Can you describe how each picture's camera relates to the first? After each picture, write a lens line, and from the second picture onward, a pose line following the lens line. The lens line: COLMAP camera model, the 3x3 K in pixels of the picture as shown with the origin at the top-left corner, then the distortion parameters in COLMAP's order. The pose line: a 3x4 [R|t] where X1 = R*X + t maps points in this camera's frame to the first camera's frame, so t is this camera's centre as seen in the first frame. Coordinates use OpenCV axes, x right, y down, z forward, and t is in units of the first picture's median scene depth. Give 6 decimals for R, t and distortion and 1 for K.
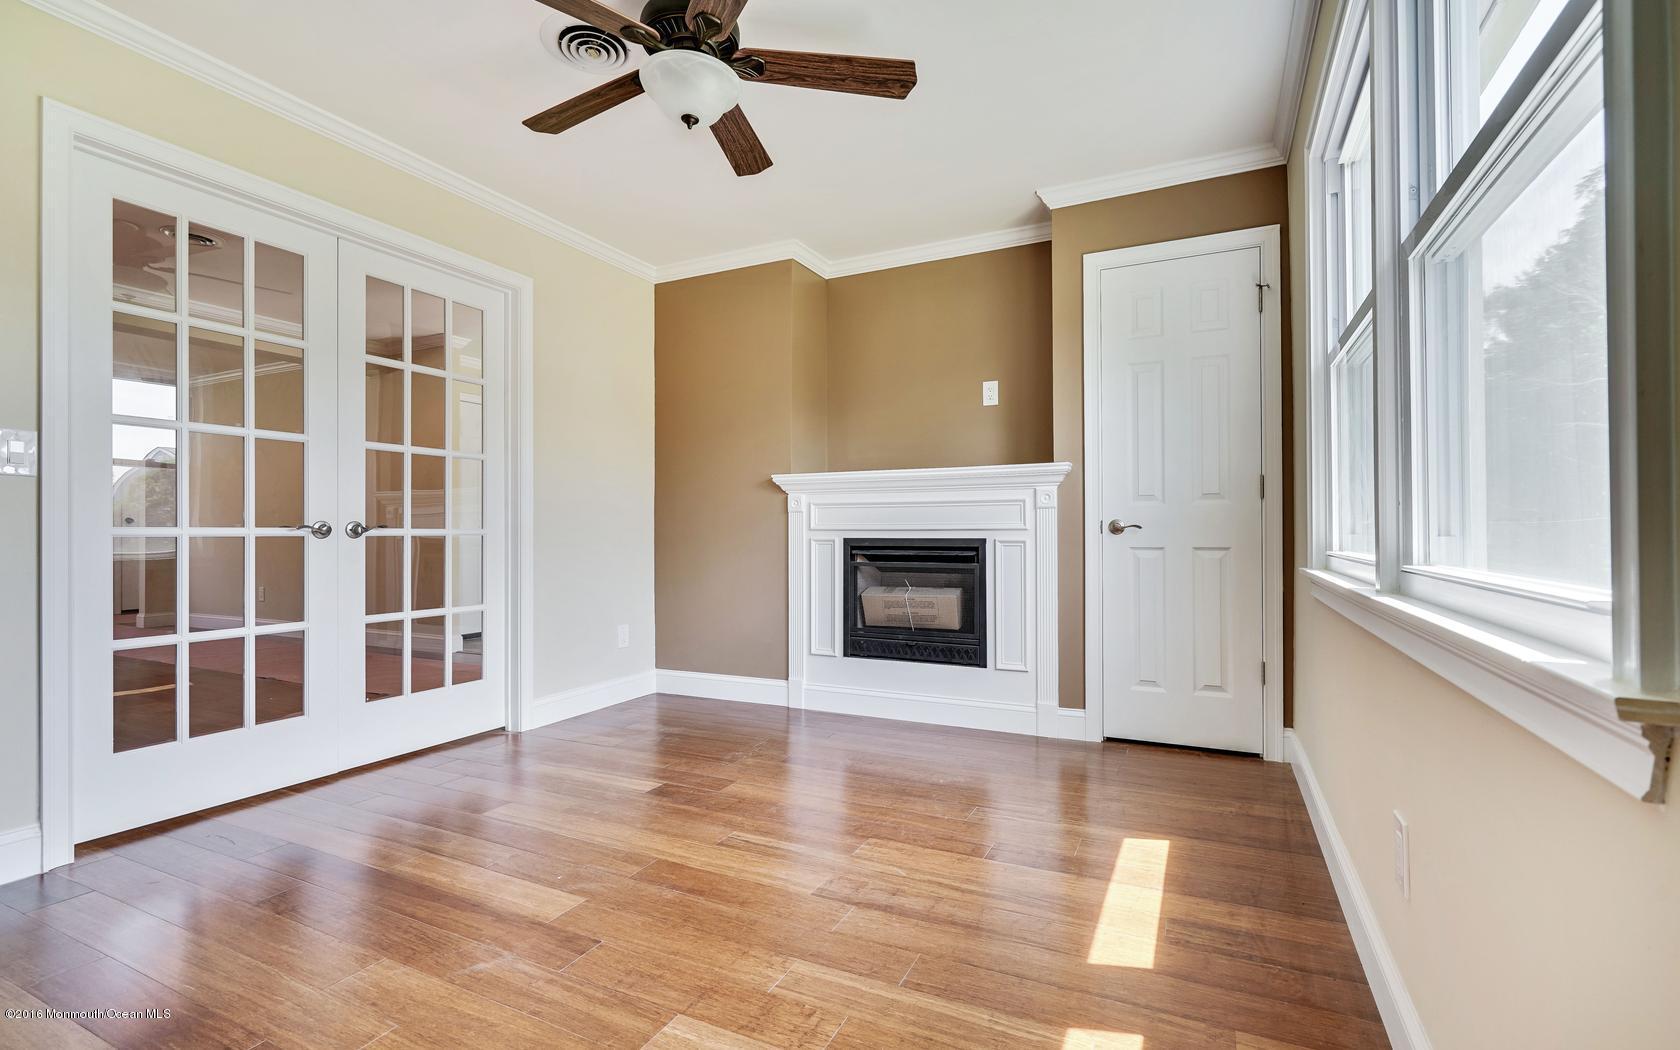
lens RADIAL K [[754.5, 0, 845.0], [0, 754.5, 528.0], [0, 0, 1]] dist [-0.006618, 0.001832]
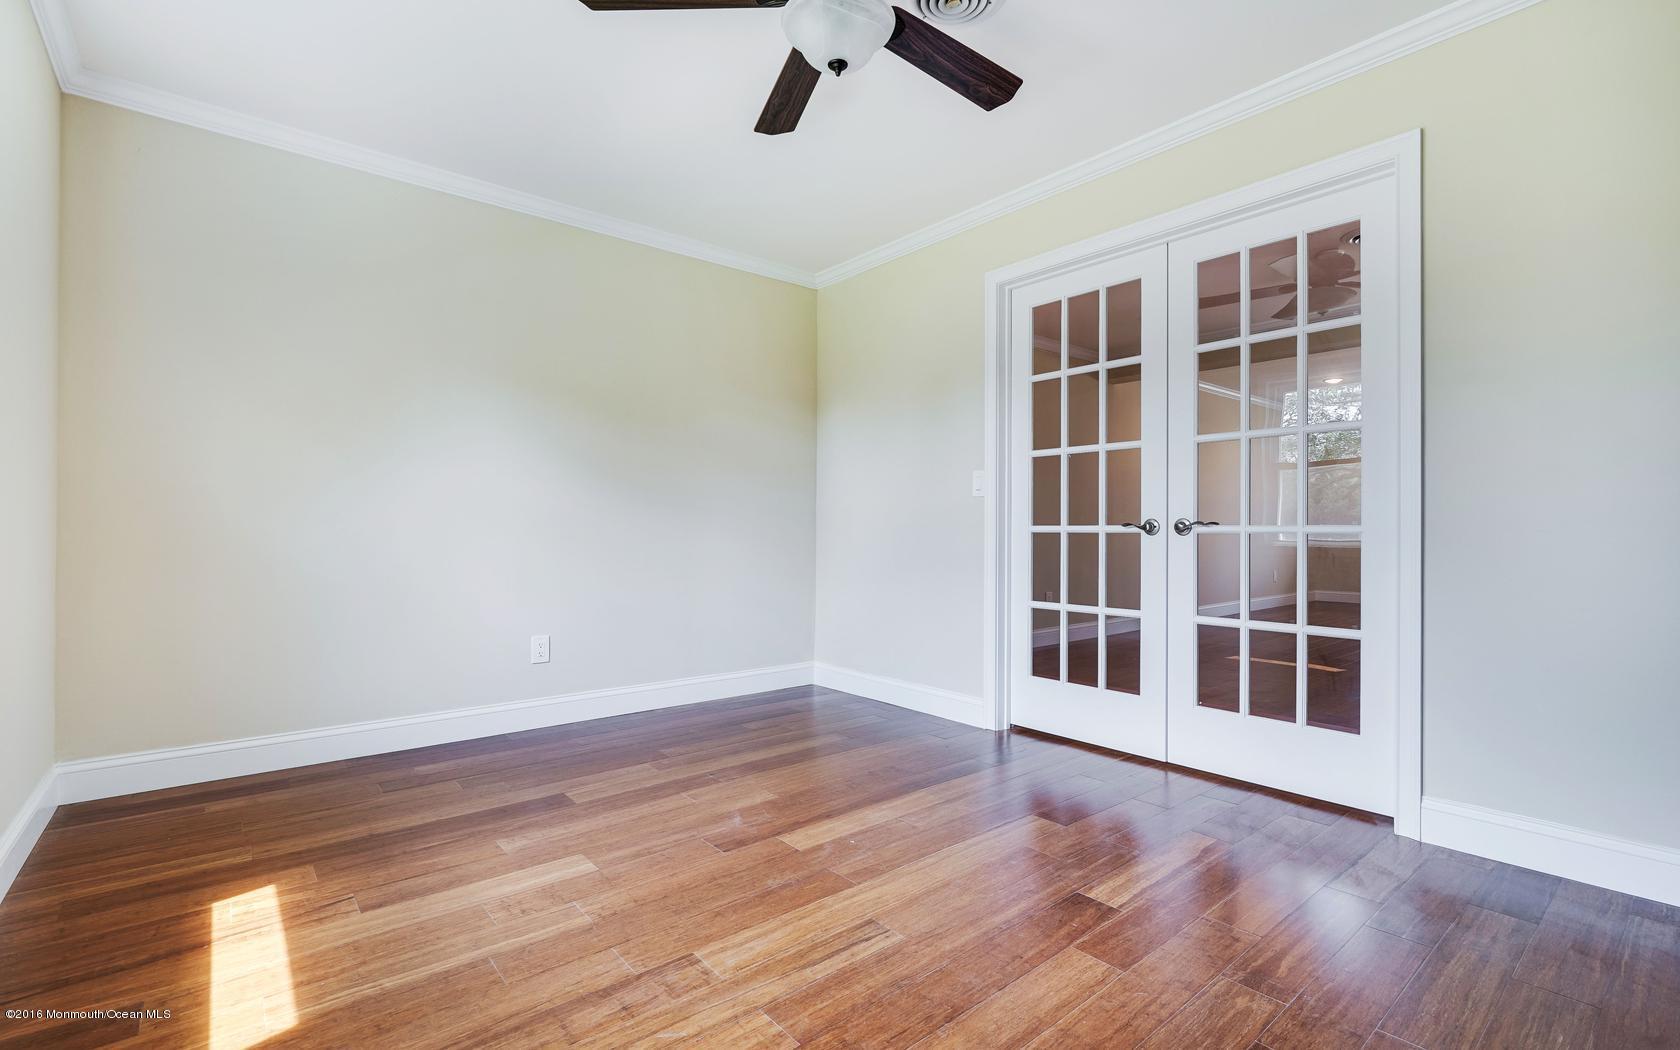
lens RADIAL K [[754.5, 0, 843.3], [0, 754.5, 523.2], [0, 0, 1]] dist [-0.006618, 0.001832]
pose [[-0.414673, -0.005713, -0.909952, 0.389775], [0.005502, 0.999946, -0.008785, 0.003584], [0.909954, -0.008650, -0.414620, 0.888936]]
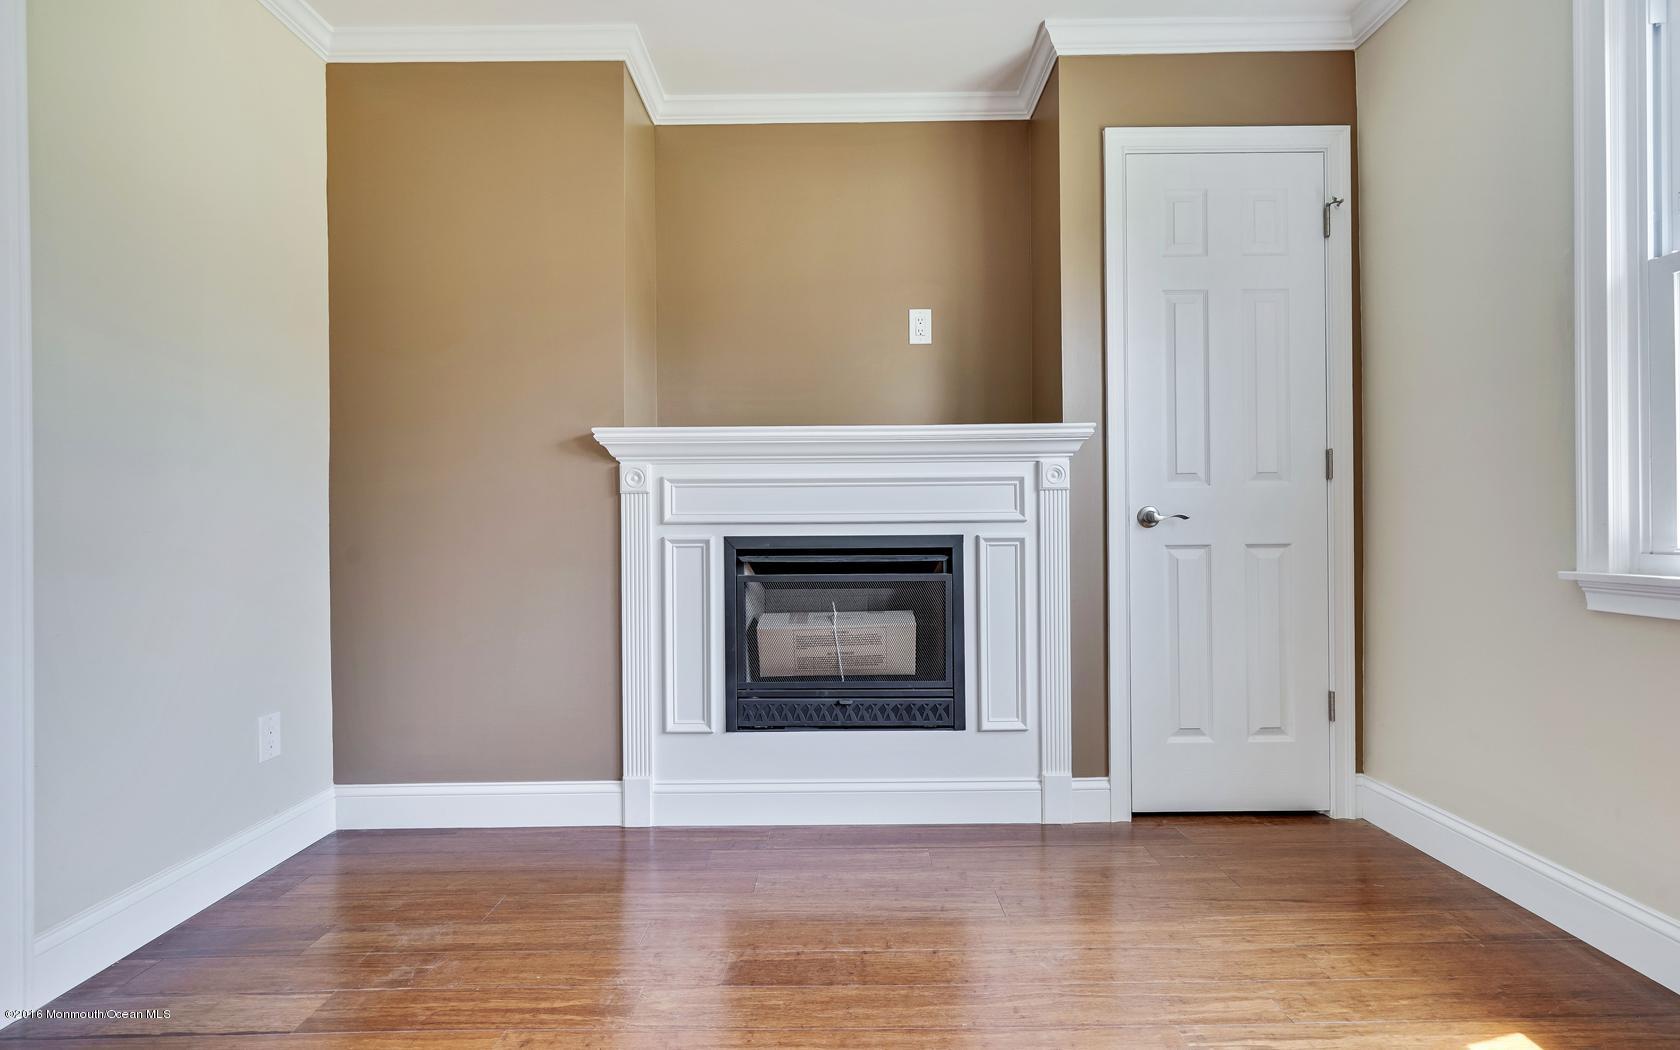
lens RADIAL K [[754.5, 0, 845.9], [0, 754.5, 533.2], [0, 0, 1]] dist [-0.006618, 0.001832]
pose [[0.899212, -0.006372, 0.437466, -0.208666], [0.004137, 0.999973, 0.006061, 0.008348], [-0.437493, -0.003640, 0.899214, 0.480203]]
